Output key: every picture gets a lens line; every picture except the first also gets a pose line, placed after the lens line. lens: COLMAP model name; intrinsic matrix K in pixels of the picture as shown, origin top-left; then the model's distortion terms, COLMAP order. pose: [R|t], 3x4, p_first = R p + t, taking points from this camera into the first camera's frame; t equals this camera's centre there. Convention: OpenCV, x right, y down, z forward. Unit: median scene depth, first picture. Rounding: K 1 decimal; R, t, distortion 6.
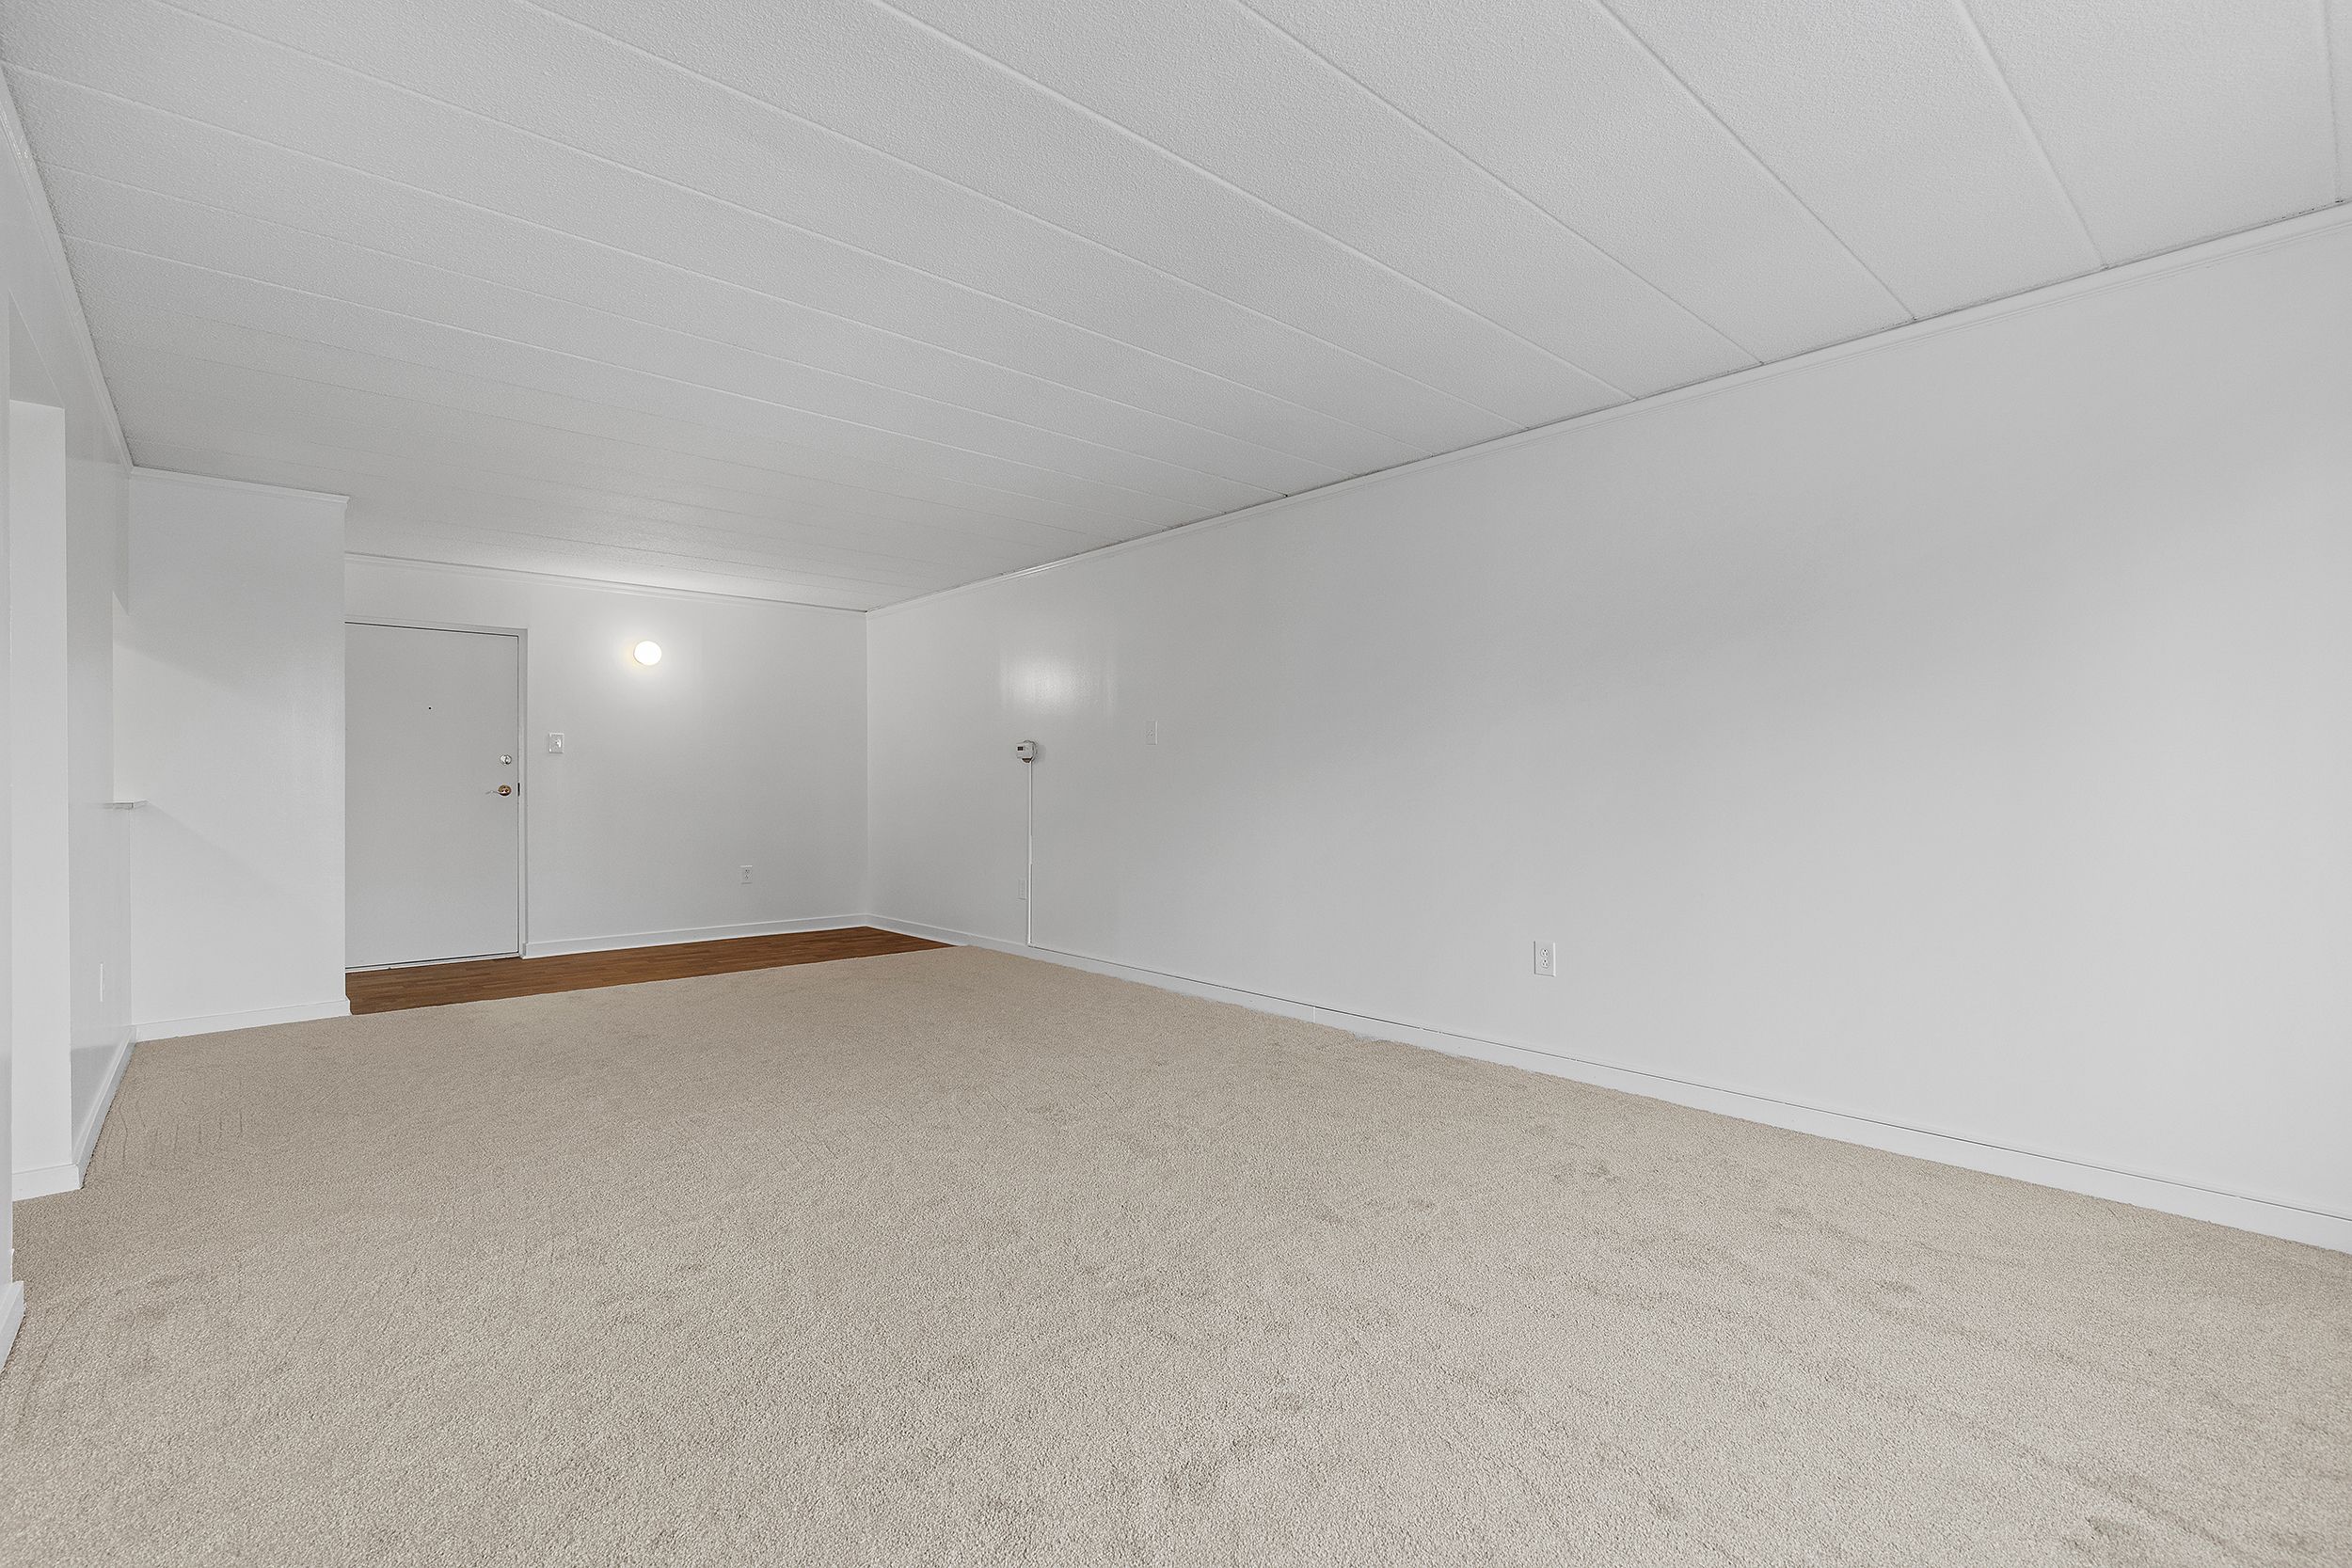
lens RADIAL K [[1070.1, 0, 1184.8], [0, 1070.1, 789.4], [0, 0, 1]] dist [0.000988, 0.000612]
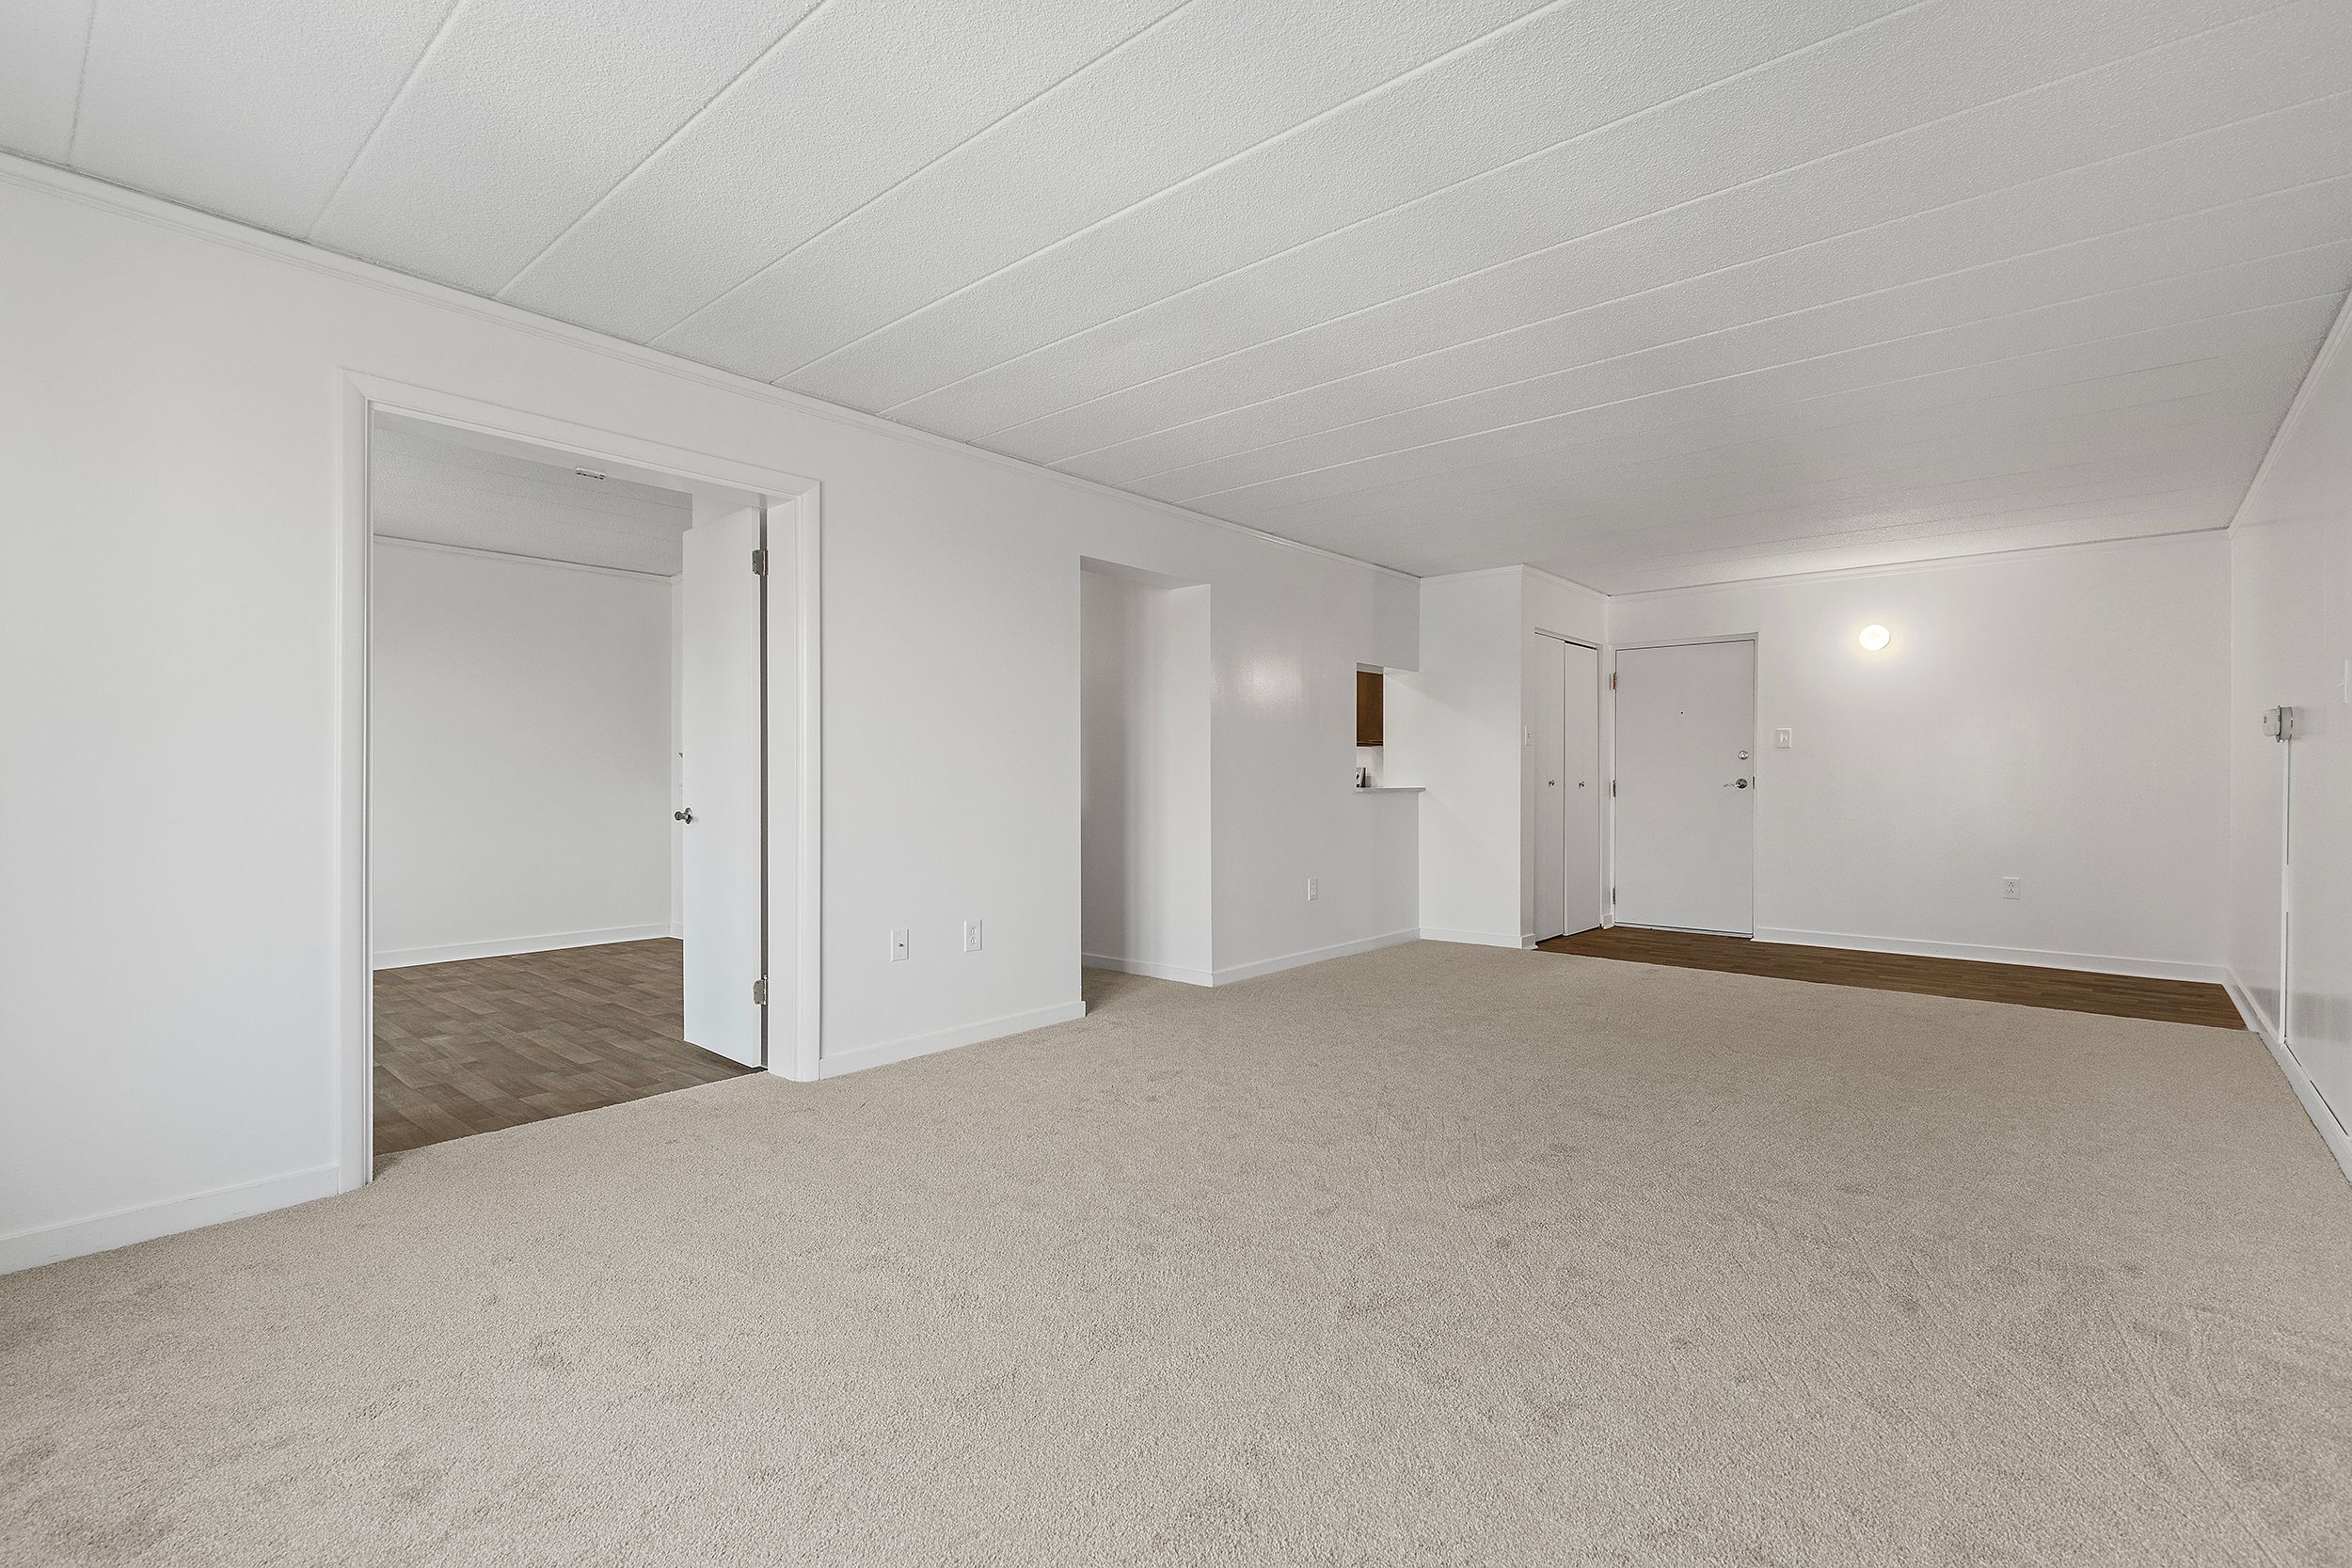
lens RADIAL K [[1070.1, 0, 1189.3], [0, 1070.1, 767.4], [0, 0, 1]] dist [0.000988, 0.000612]
pose [[0.124804, -0.006999, -0.992157, 0.372613], [-0.005464, 0.999955, -0.007741, -0.003573], [0.992166, 0.006387, 0.124760, 0.305890]]
